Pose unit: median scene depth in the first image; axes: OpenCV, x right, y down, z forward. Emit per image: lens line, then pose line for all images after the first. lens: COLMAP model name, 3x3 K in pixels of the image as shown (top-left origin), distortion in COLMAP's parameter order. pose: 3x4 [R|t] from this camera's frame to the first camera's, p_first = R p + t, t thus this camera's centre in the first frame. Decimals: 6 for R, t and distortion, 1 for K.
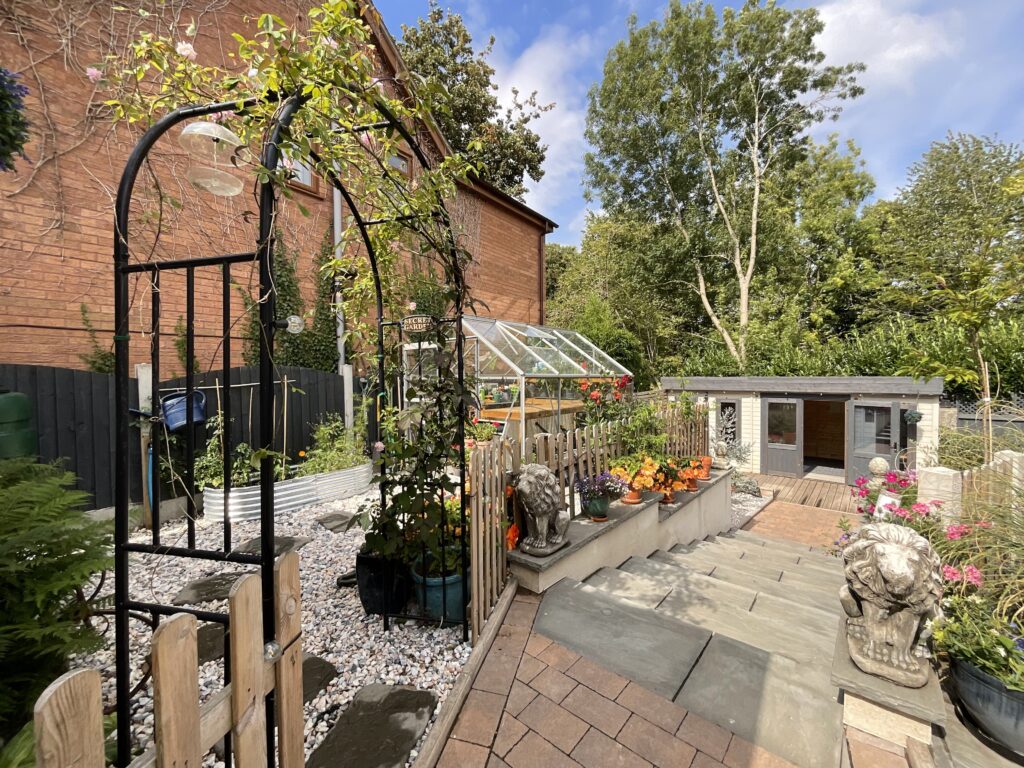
lens RADIAL K [[417.3, 0, 510.5], [0, 417.3, 382.8], [0, 0, 1]] dist [-0.013811, 0.008429]
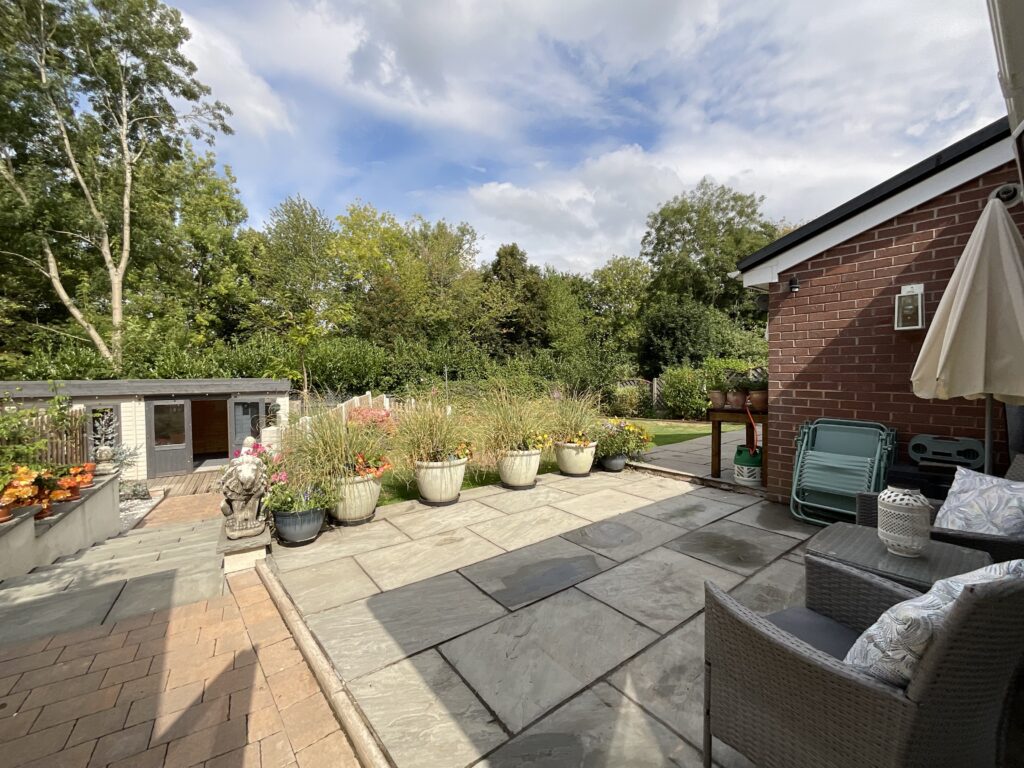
lens RADIAL K [[399.2, 0, 517.9], [0, 399.2, 381.7], [0, 0, 1]] dist [-0.006083, -0.000020]
pose [[0.262044, -0.019842, 0.964852, -0.068389], [0.026346, 0.999563, 0.013401, 0.001083], [-0.964696, 0.021909, 0.262452, -0.093309]]
